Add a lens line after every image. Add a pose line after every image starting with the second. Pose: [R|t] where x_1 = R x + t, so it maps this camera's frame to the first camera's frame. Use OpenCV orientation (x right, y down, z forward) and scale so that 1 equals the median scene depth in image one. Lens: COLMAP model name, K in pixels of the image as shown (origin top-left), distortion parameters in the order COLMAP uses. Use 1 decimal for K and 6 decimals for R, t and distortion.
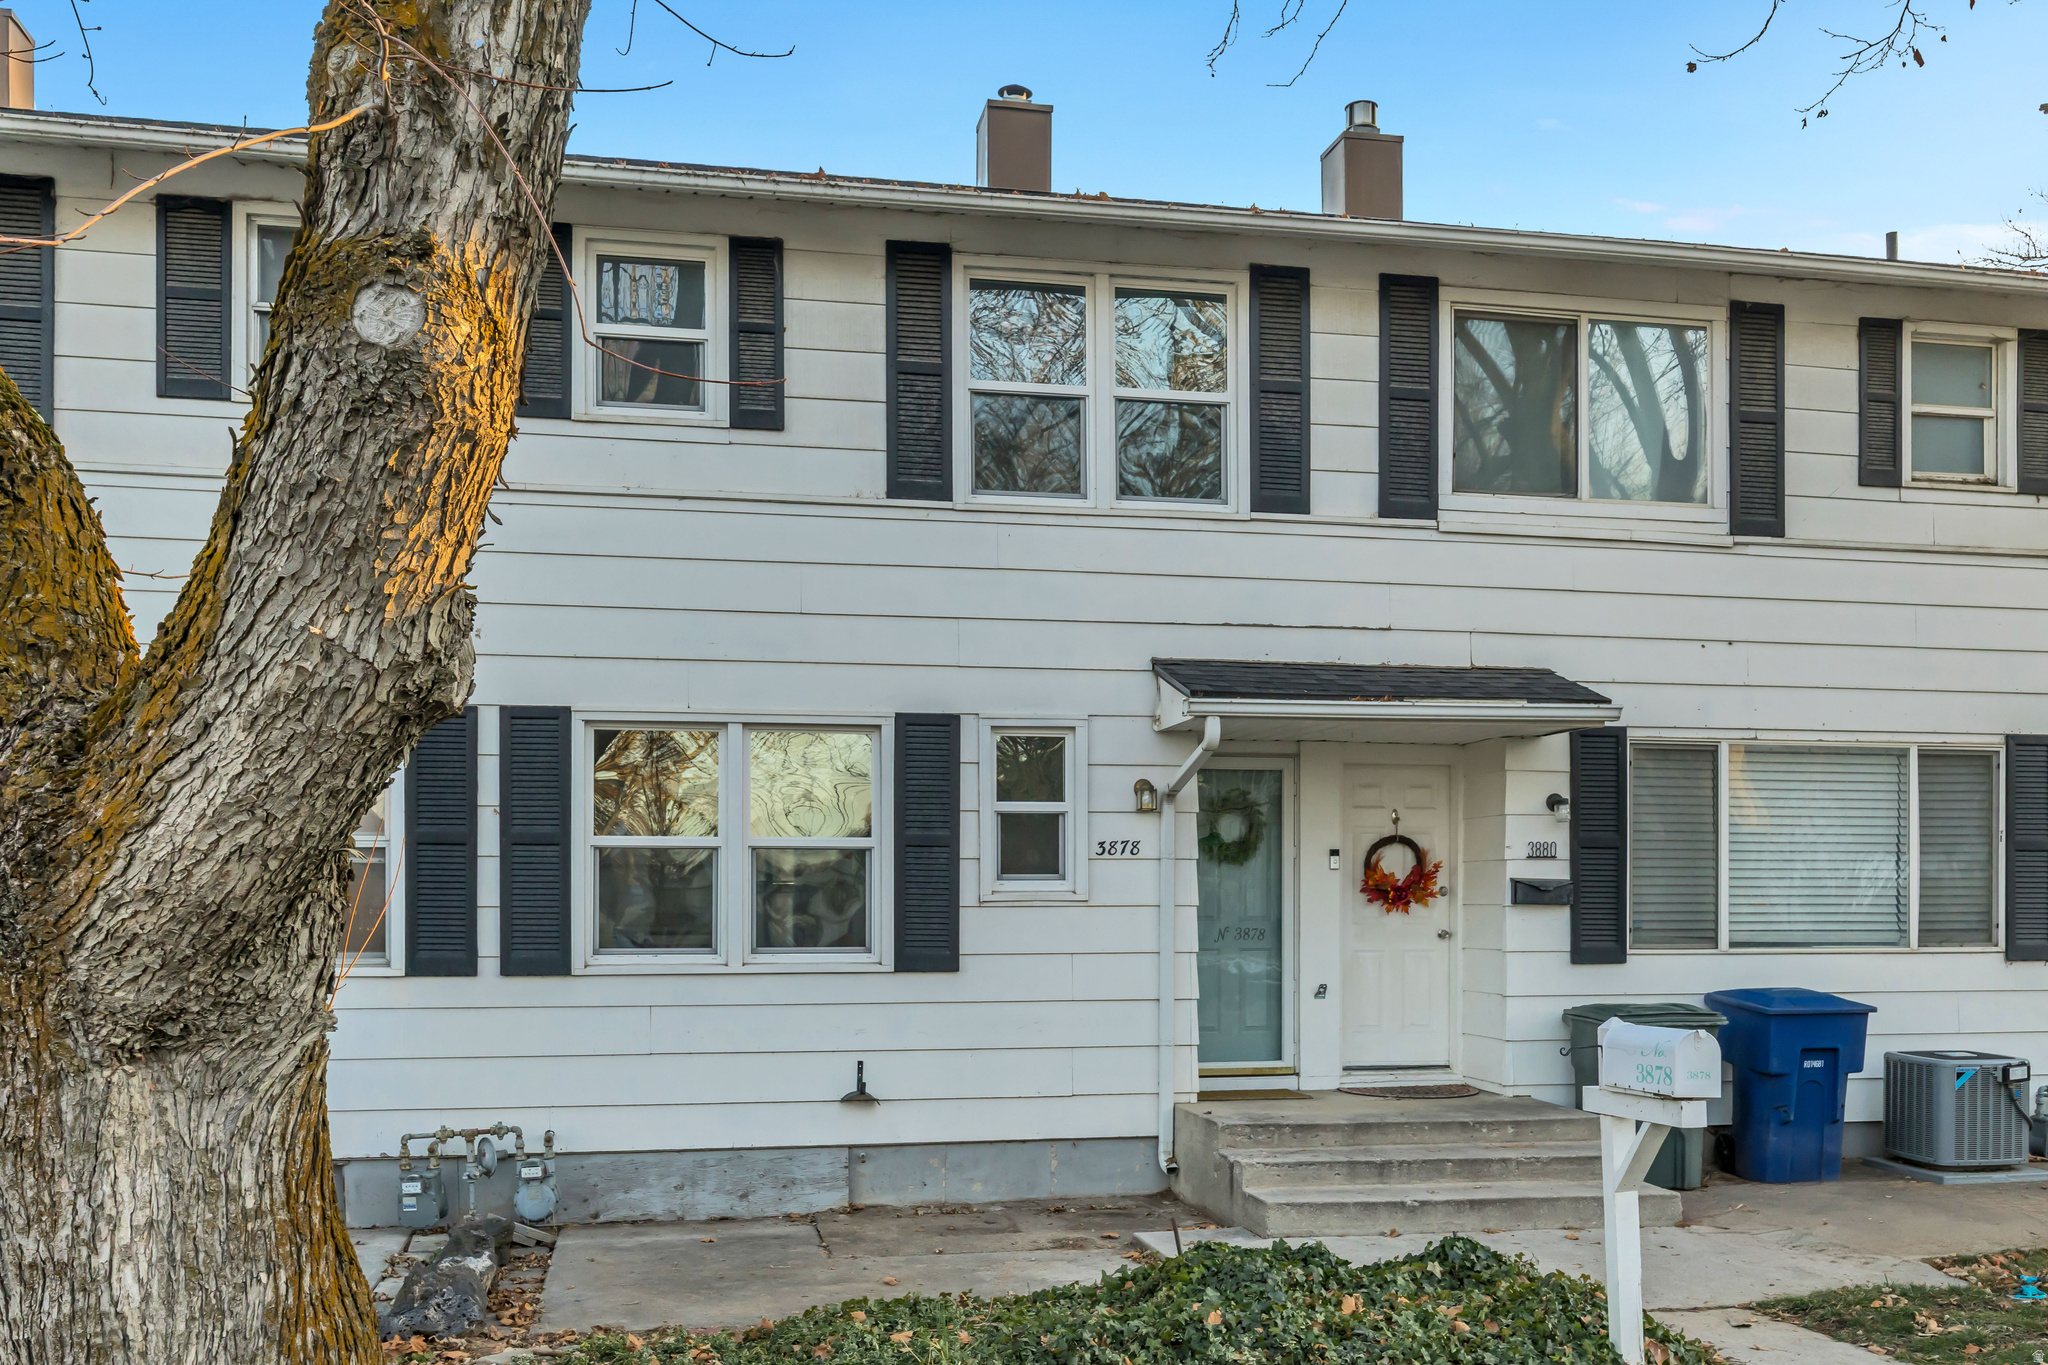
lens RADIAL K [[1798.8, 0, 1027.3], [0, 1798.8, 785.5], [0, 0, 1]] dist [-0.002708, 0.000583]
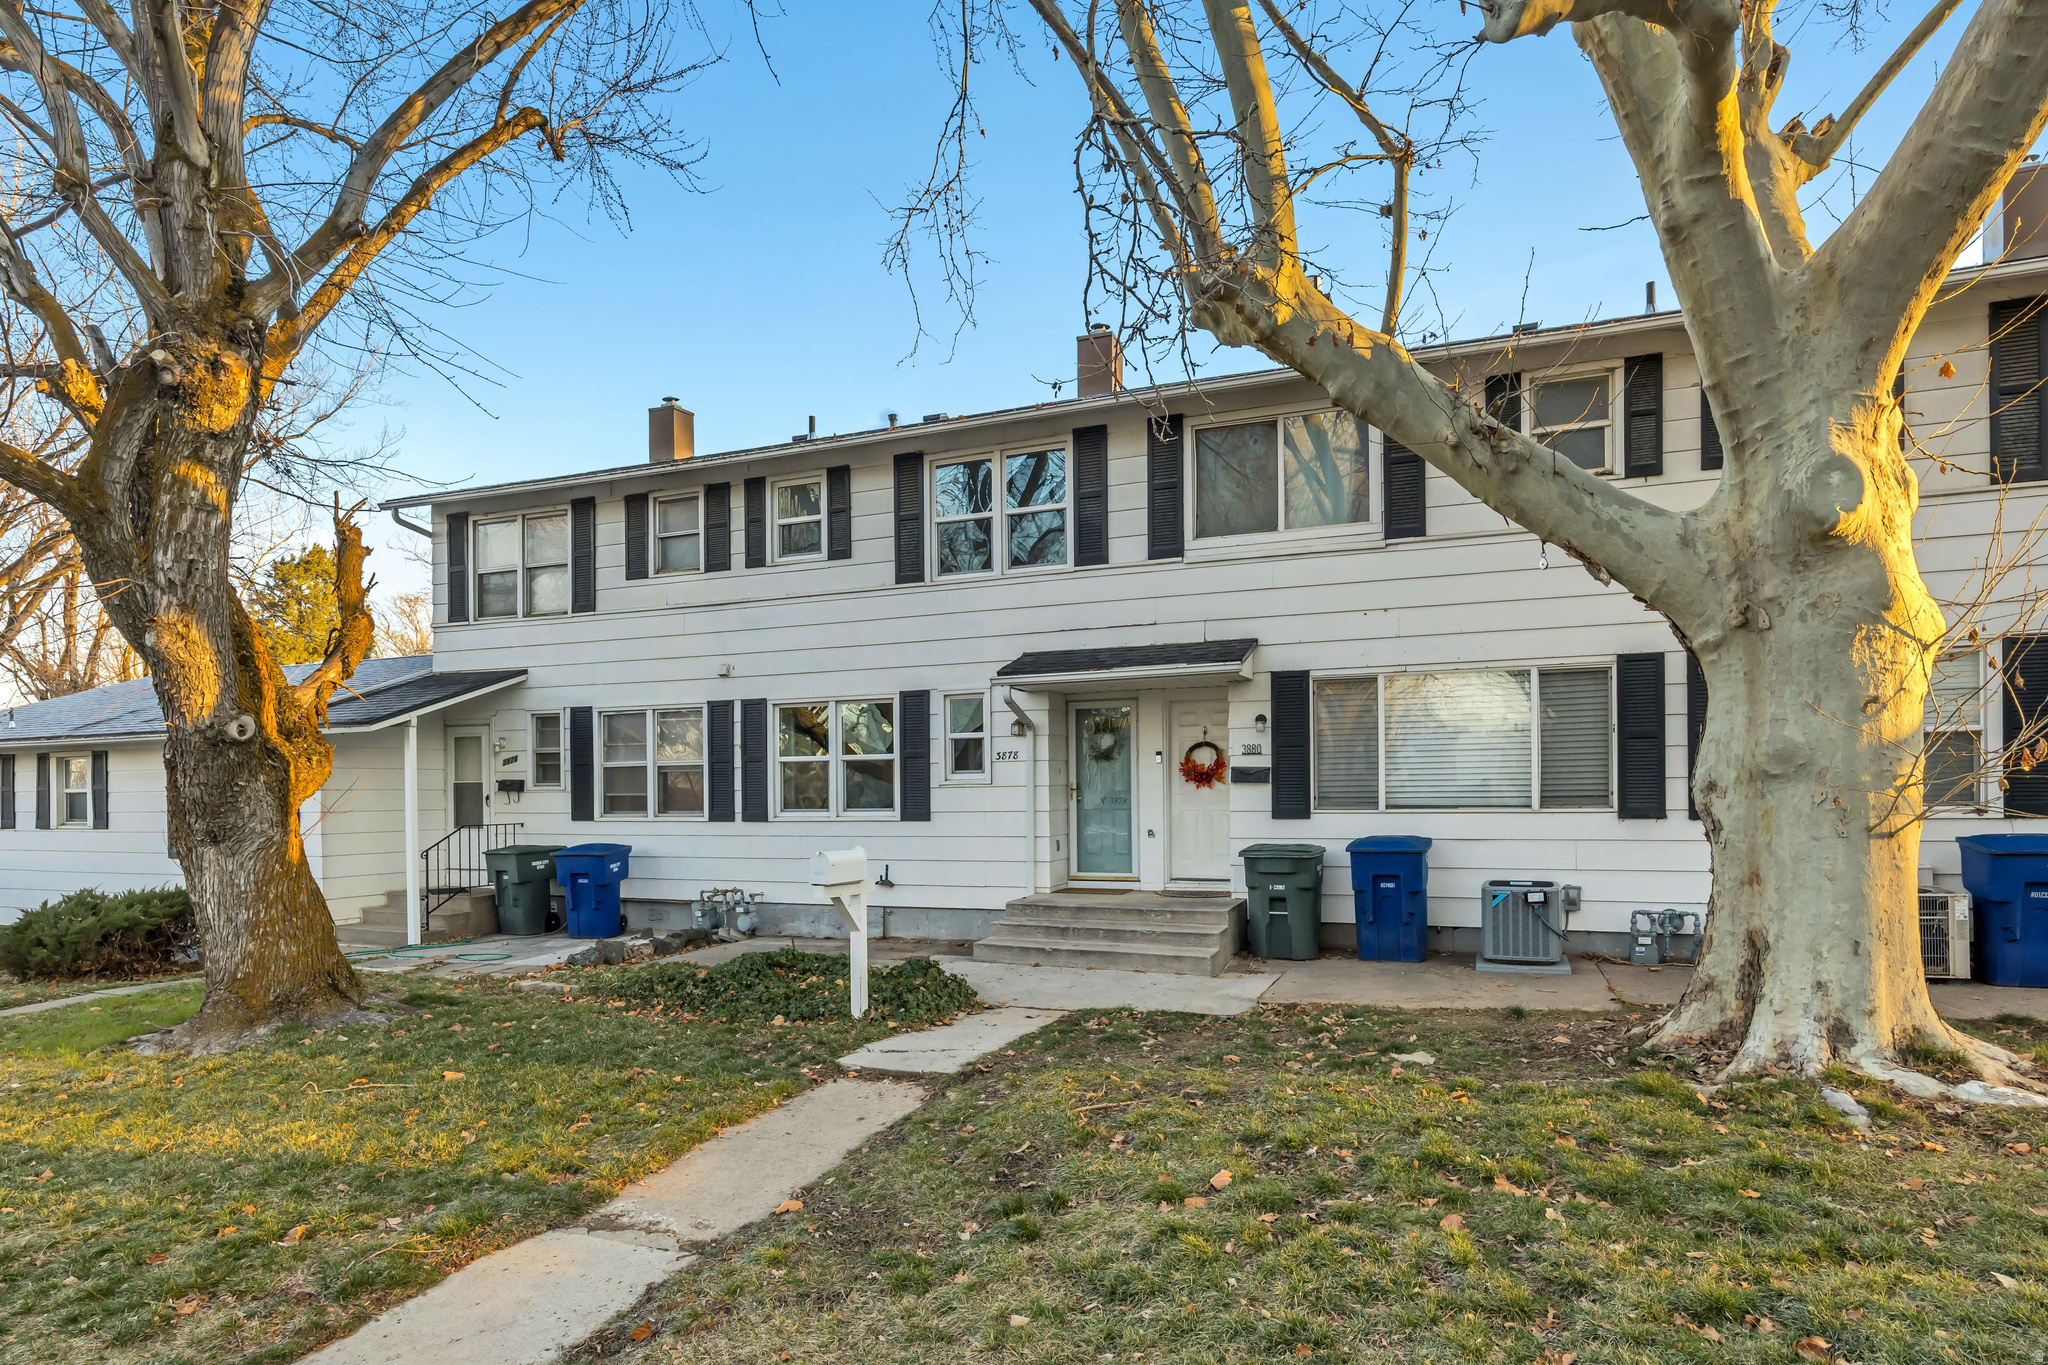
lens RADIAL K [[1115.2, 0, 1020.2], [0, 1115.2, 697.6], [0, 0, 1]] dist [-0.002705, -0.000576]
pose [[0.834161, -0.054123, -0.548859, 0.706179], [0.050559, 0.998487, -0.021621, 0.000168], [0.549199, -0.009714, 0.835635, 0.036286]]
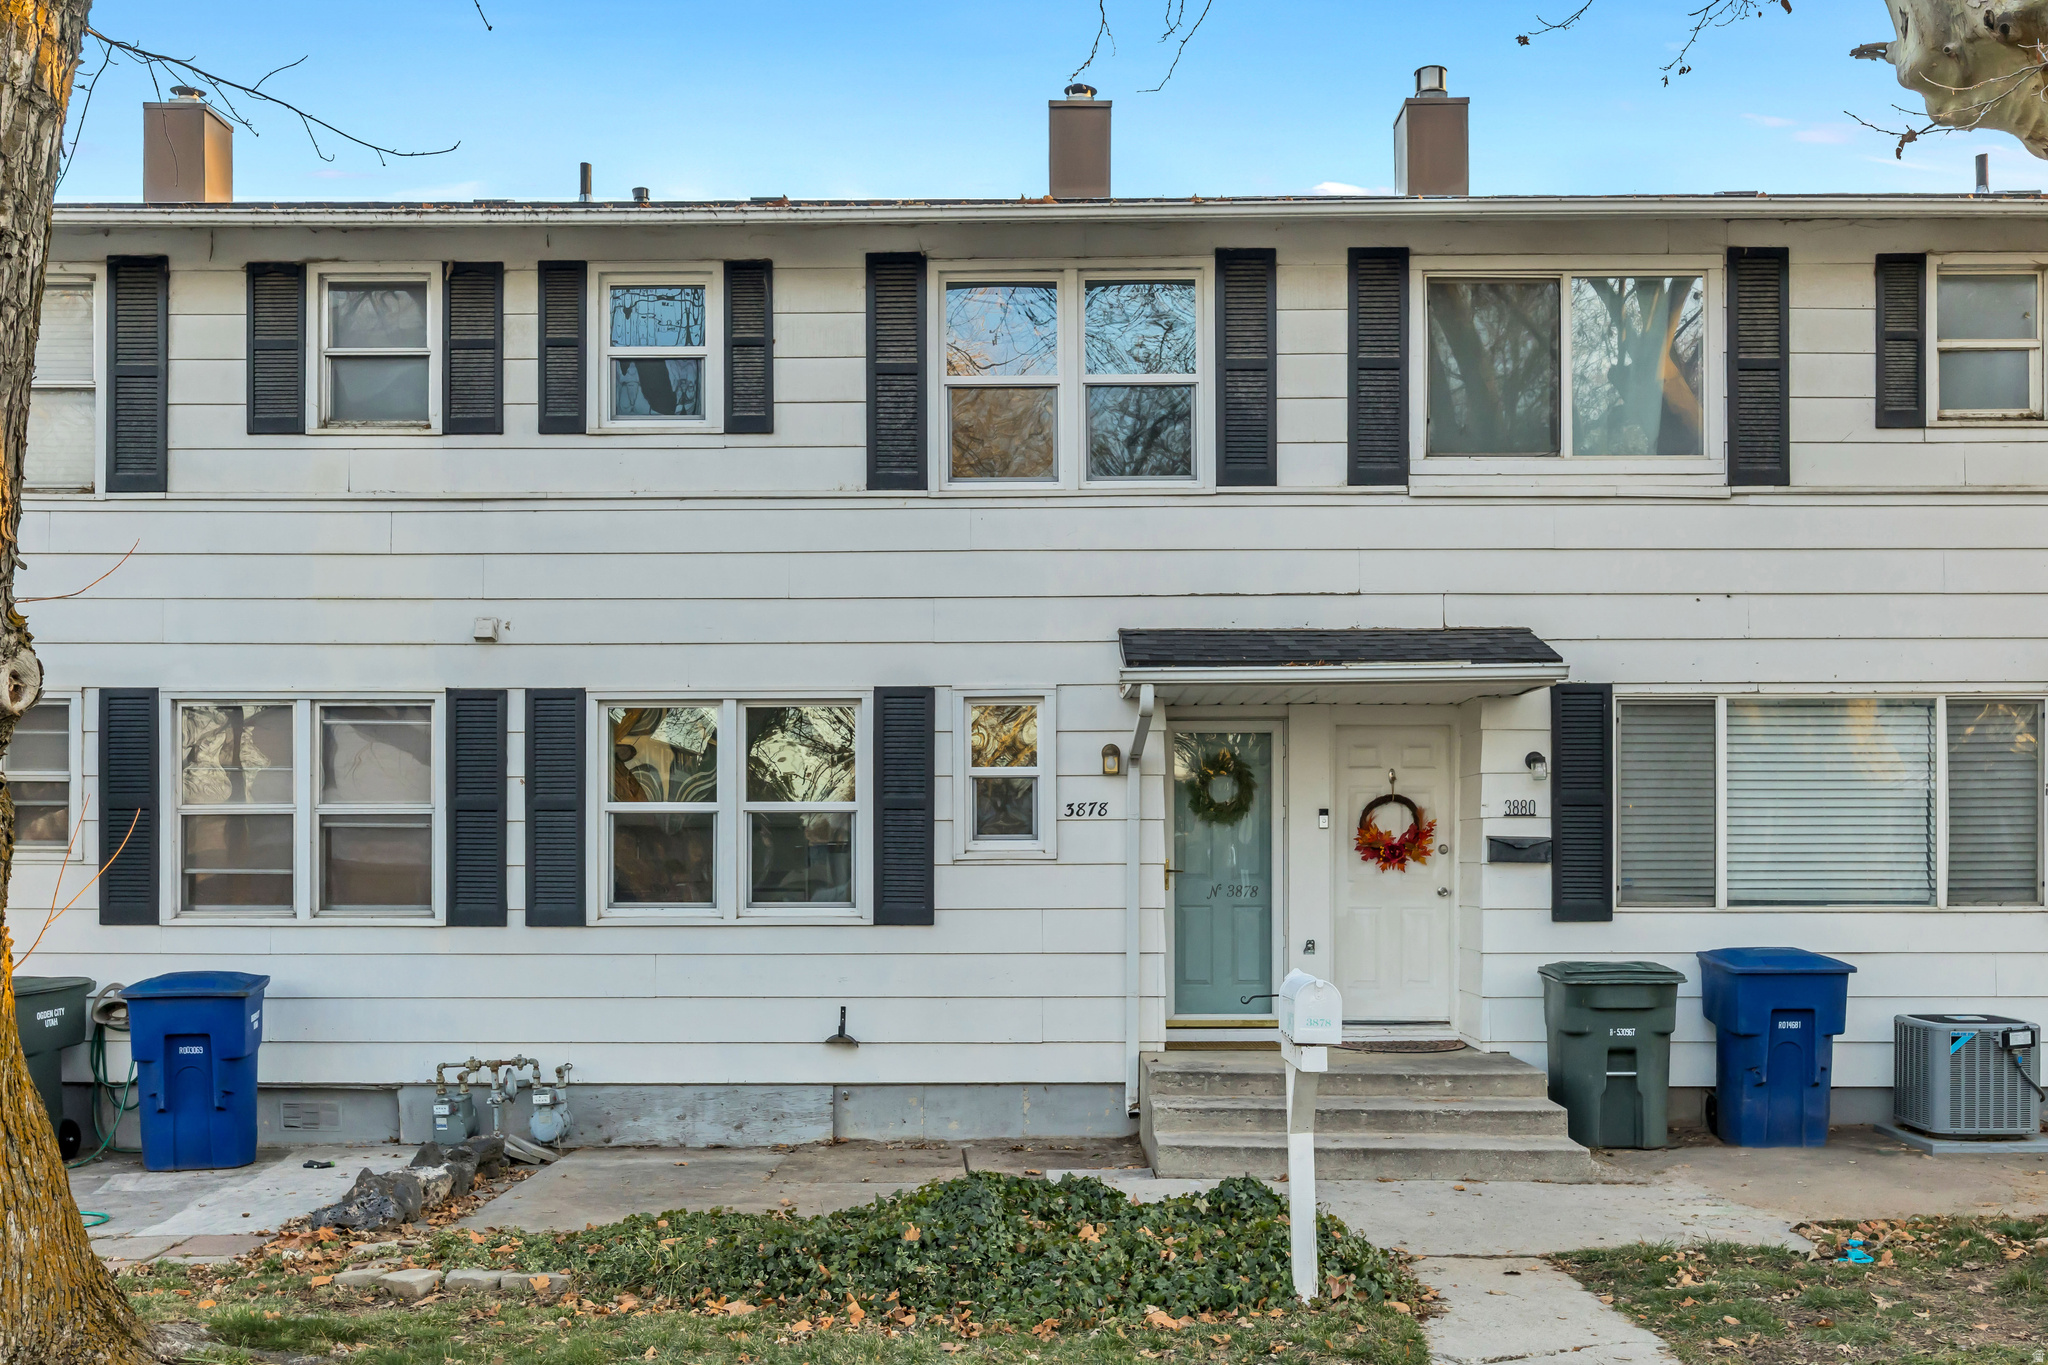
lens RADIAL K [[1789.5, 0, 1018.6], [0, 1789.5, 732.5], [0, 0, 1]] dist [-0.005011, 0.004903]
pose [[0.977863, -0.016662, -0.208580, 0.232918], [0.015173, 0.999847, -0.008733, -0.002002], [0.208694, 0.005375, 0.977966, -0.039394]]
